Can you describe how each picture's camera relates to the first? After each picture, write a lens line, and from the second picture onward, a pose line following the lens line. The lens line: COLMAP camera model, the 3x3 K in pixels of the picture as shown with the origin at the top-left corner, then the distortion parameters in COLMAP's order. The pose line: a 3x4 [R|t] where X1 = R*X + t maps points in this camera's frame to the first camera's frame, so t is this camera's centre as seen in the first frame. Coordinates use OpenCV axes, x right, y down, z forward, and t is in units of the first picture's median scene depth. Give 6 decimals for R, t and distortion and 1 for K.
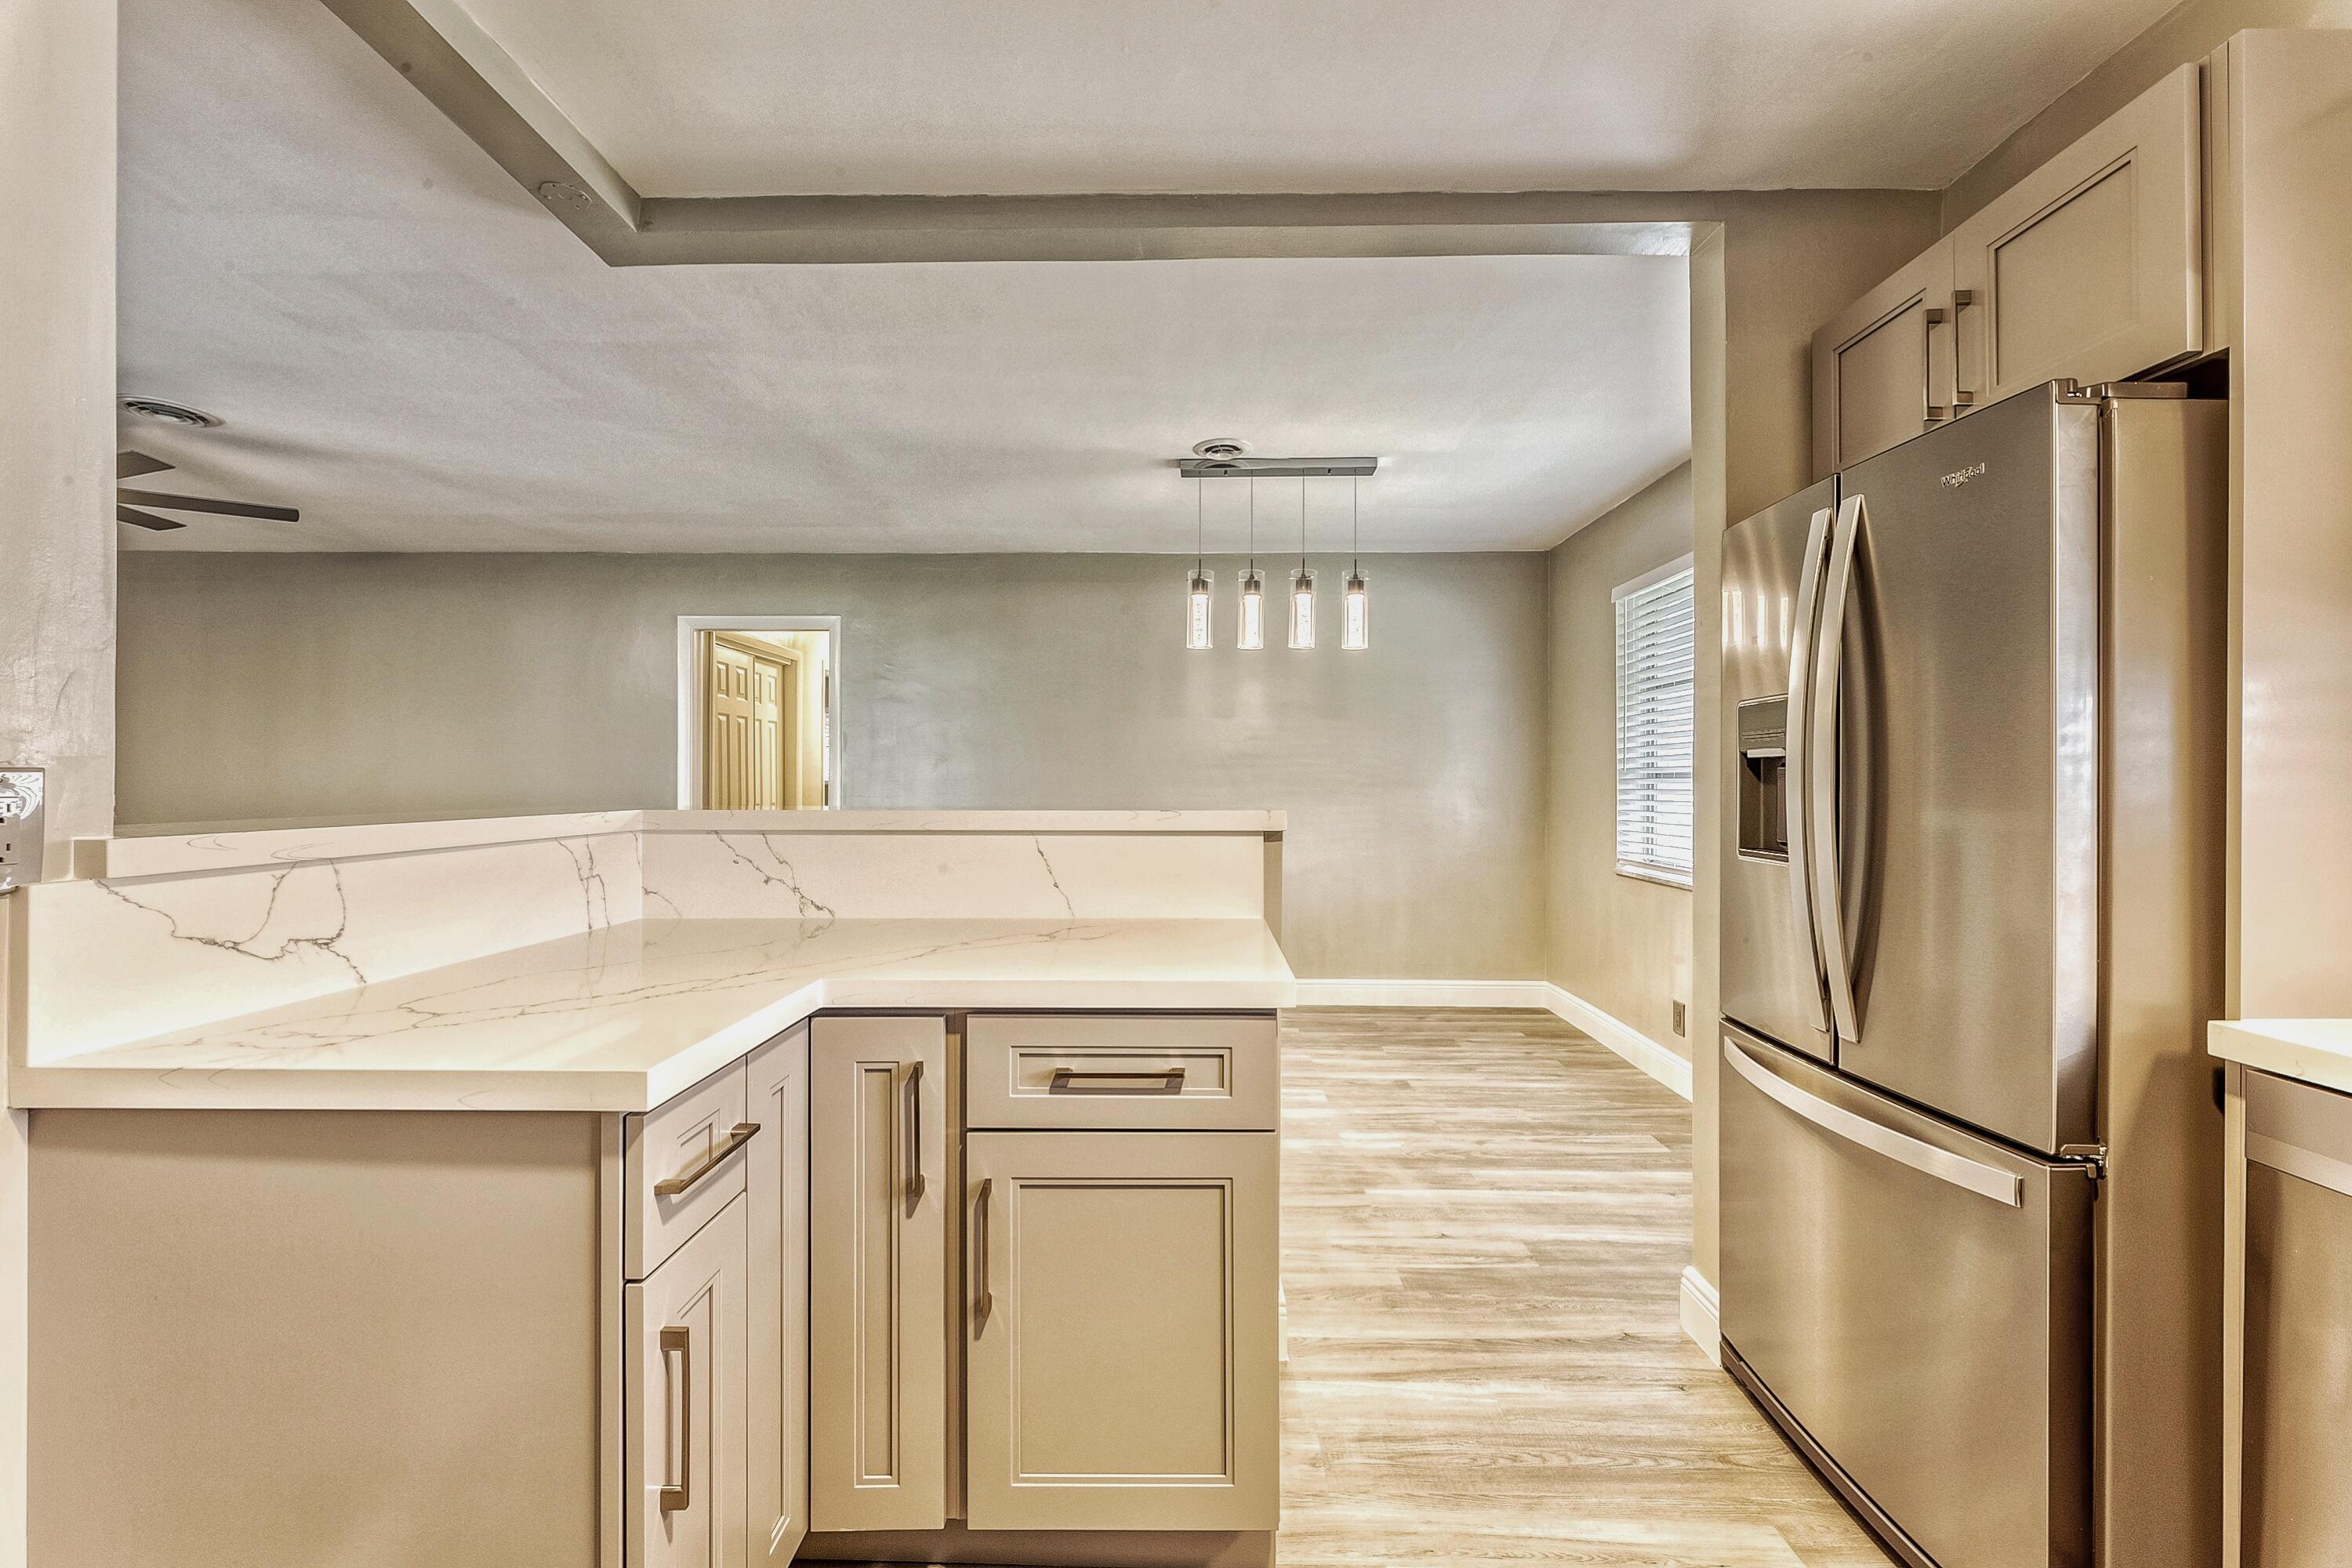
lens RADIAL K [[961.8, 0, 1173.6], [0, 961.8, 785.5], [0, 0, 1]] dist [0.002069, -0.000029]
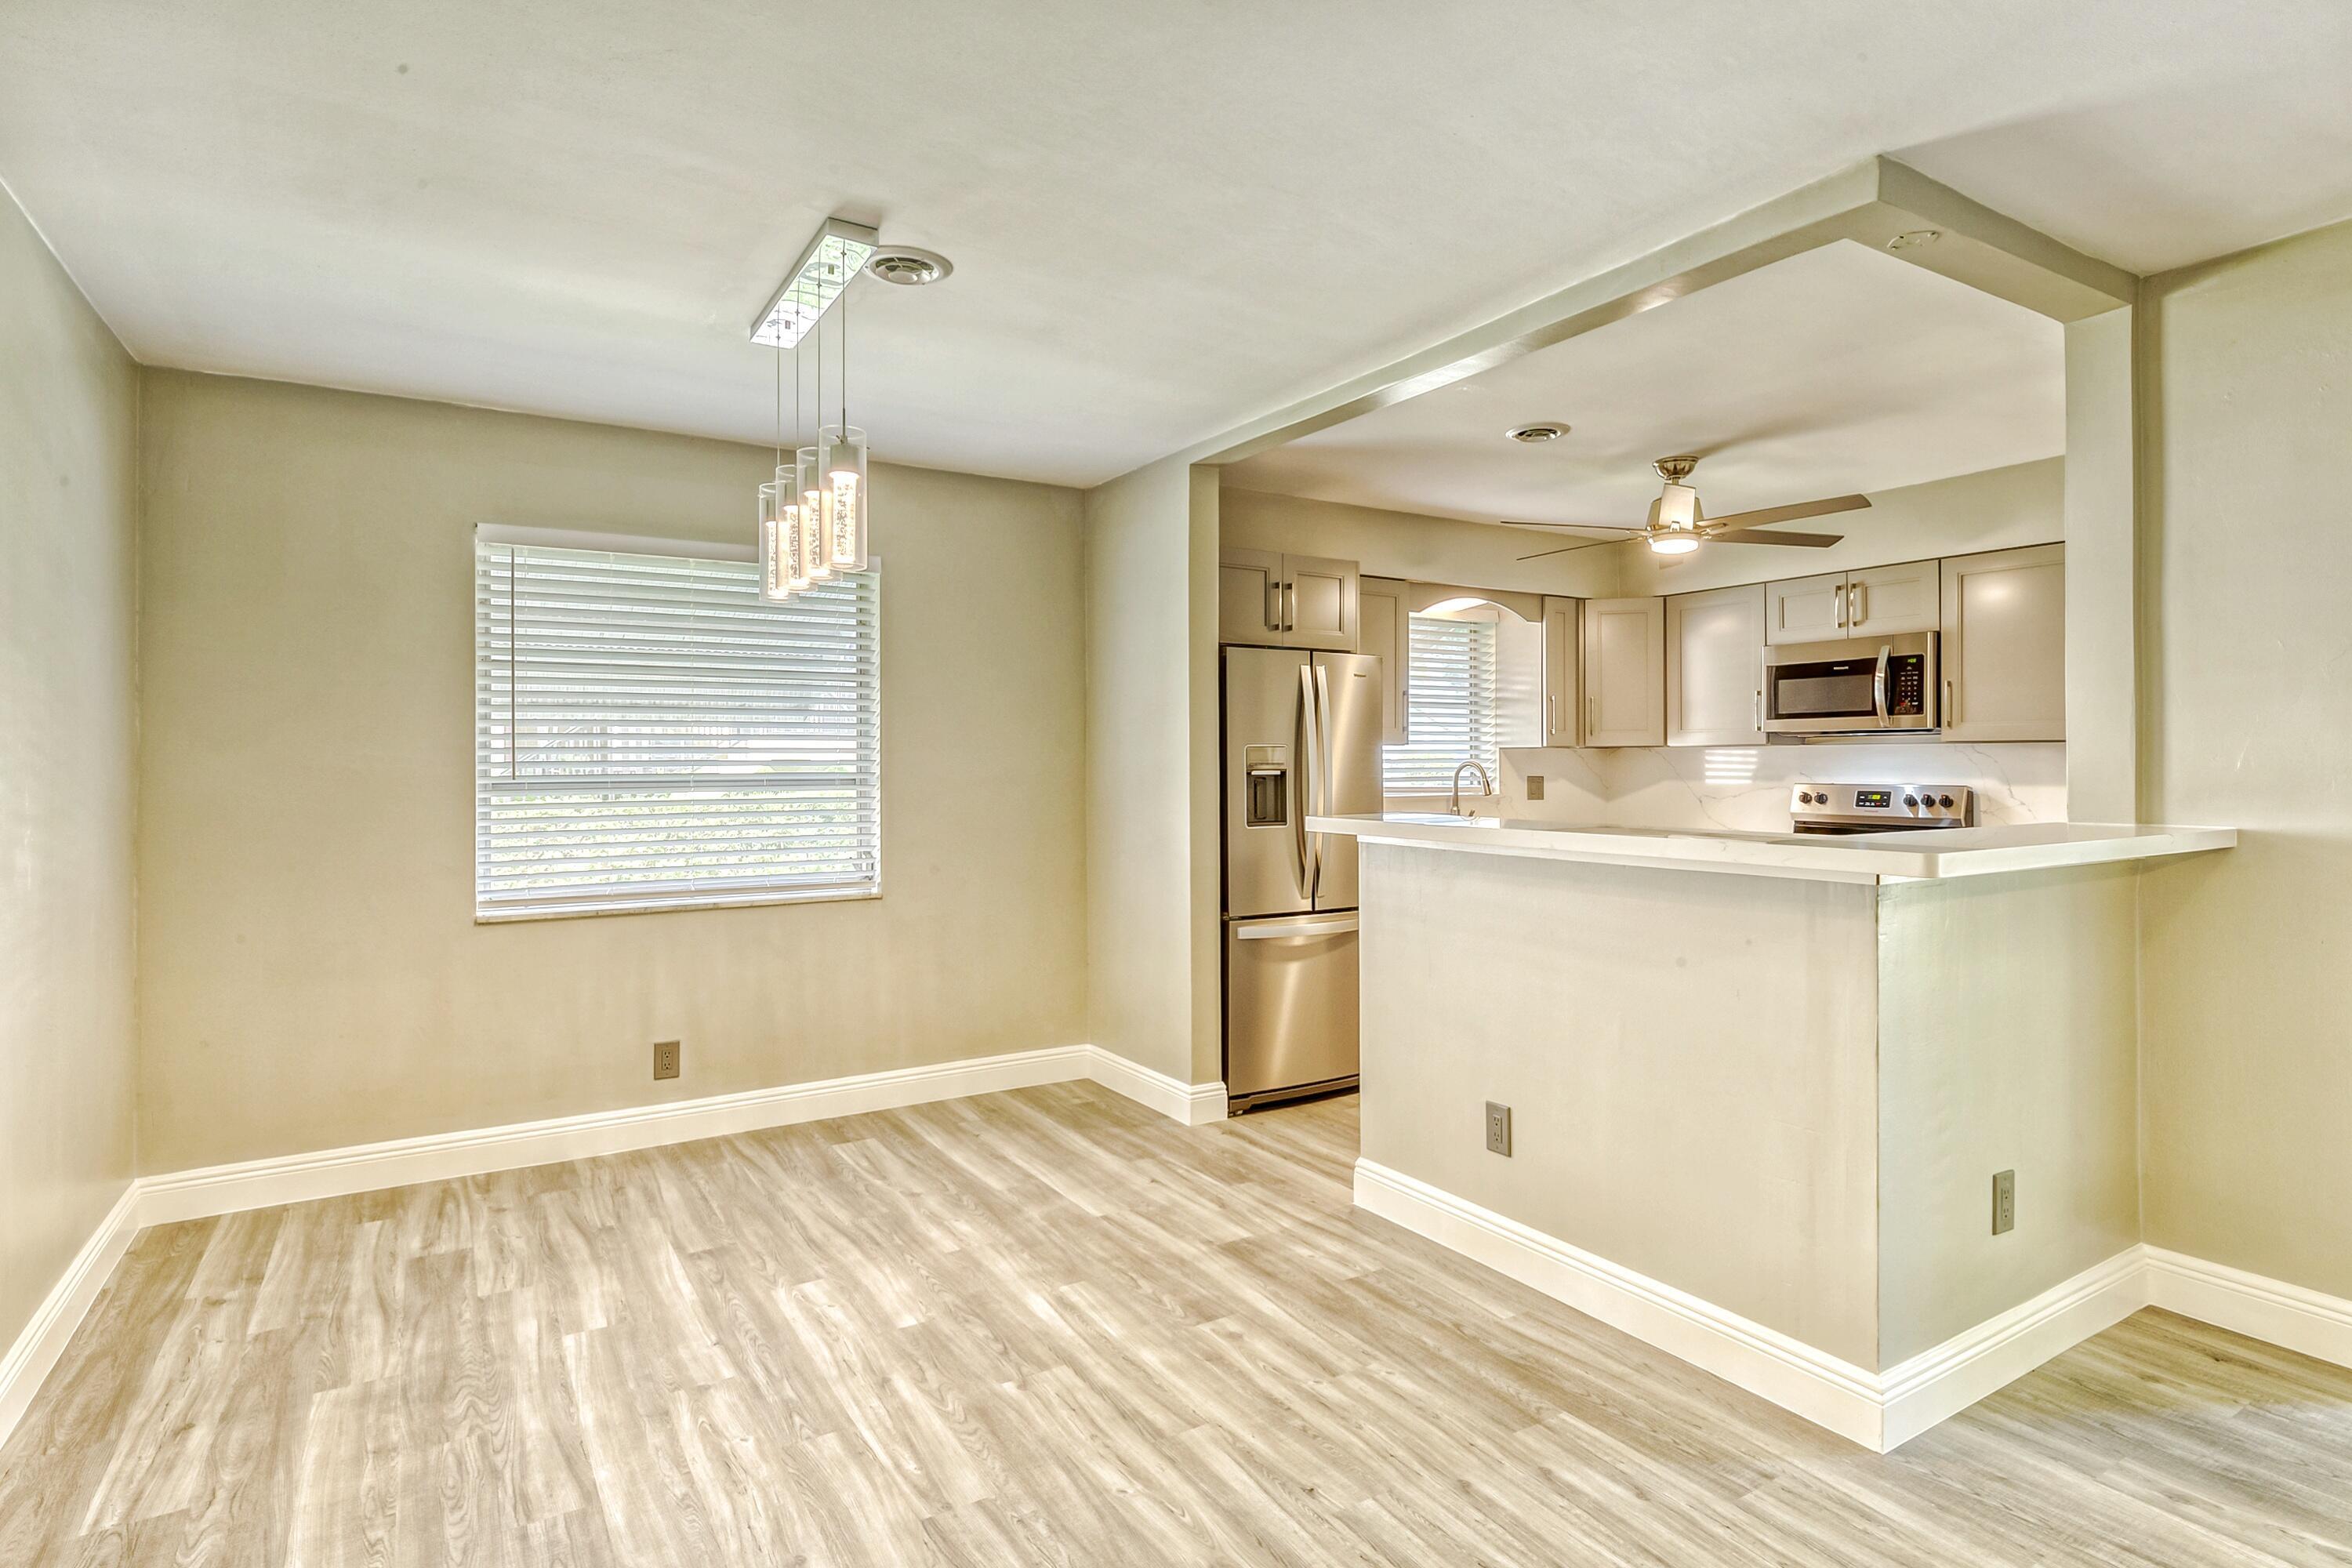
lens RADIAL K [[1199.1, 0, 1185.5], [0, 1199.1, 763.4], [0, 0, 1]] dist [-0.003073, -0.000208]
pose [[-0.552910, 0.002097, 0.833239, -0.750909], [0.007261, 0.999971, 0.002301, -0.033087], [-0.833210, 0.007322, -0.552909, 1.394297]]
